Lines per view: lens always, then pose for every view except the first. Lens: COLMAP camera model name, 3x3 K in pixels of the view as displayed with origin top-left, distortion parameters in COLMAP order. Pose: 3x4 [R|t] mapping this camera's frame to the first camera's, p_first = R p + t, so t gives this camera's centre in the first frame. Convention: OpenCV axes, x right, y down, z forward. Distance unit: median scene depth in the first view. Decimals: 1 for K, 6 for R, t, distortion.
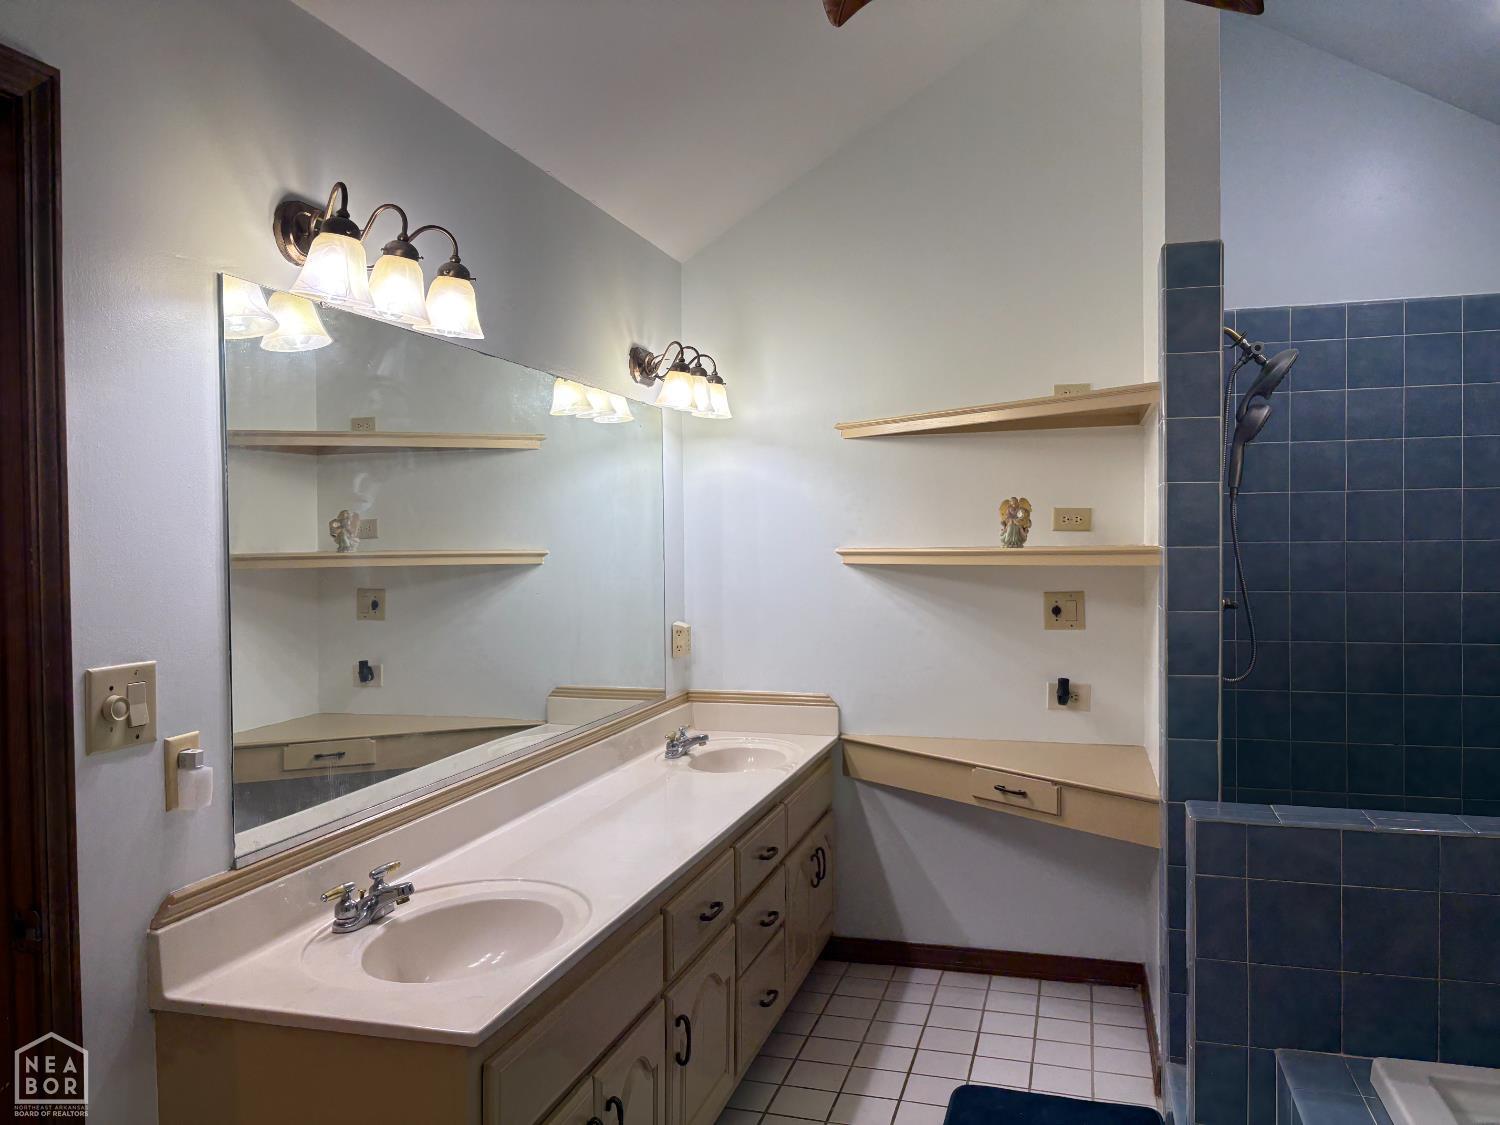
lens RADIAL K [[1129.4, 0, 742.8], [0, 1129.4, 562.1], [0, 0, 1]] dist [0.051051, -0.057289]
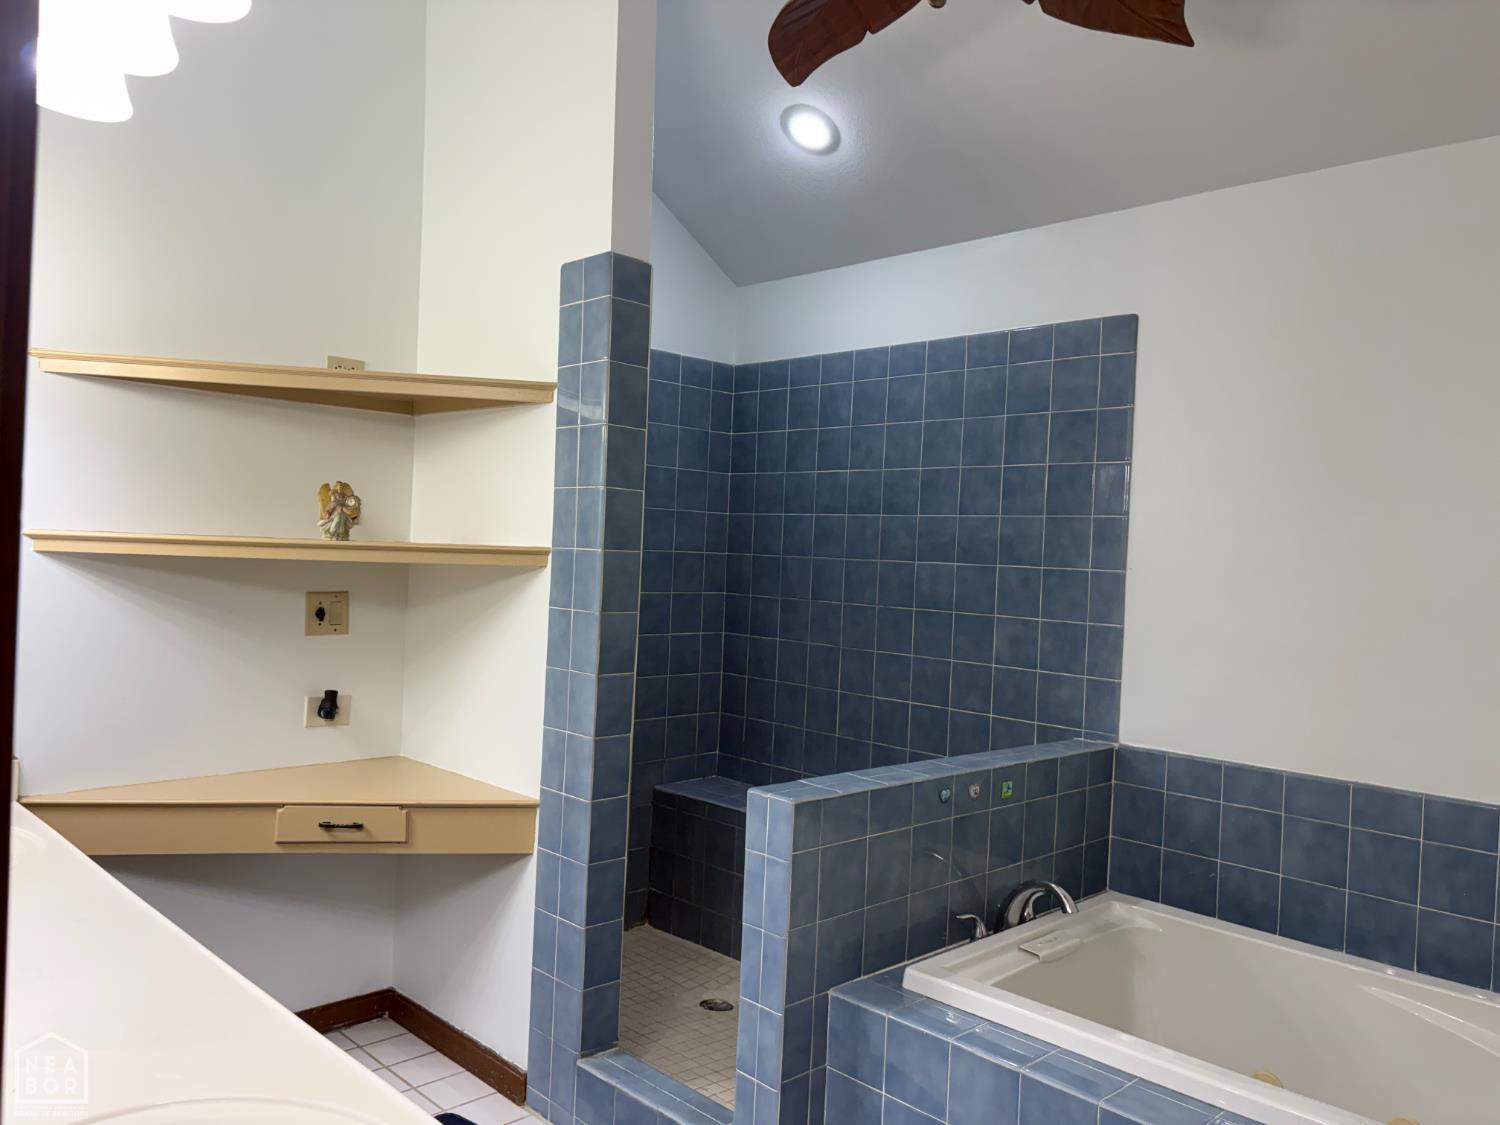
lens RADIAL K [[1129.4, 0, 743.6], [0, 1129.4, 563.2], [0, 0, 1]] dist [0.051051, -0.057289]
pose [[0.490527, 0.027219, 0.871001, -0.357336], [-0.029157, 0.999465, -0.014813, 0.008090], [-0.870938, -0.018130, 0.491058, 0.313162]]
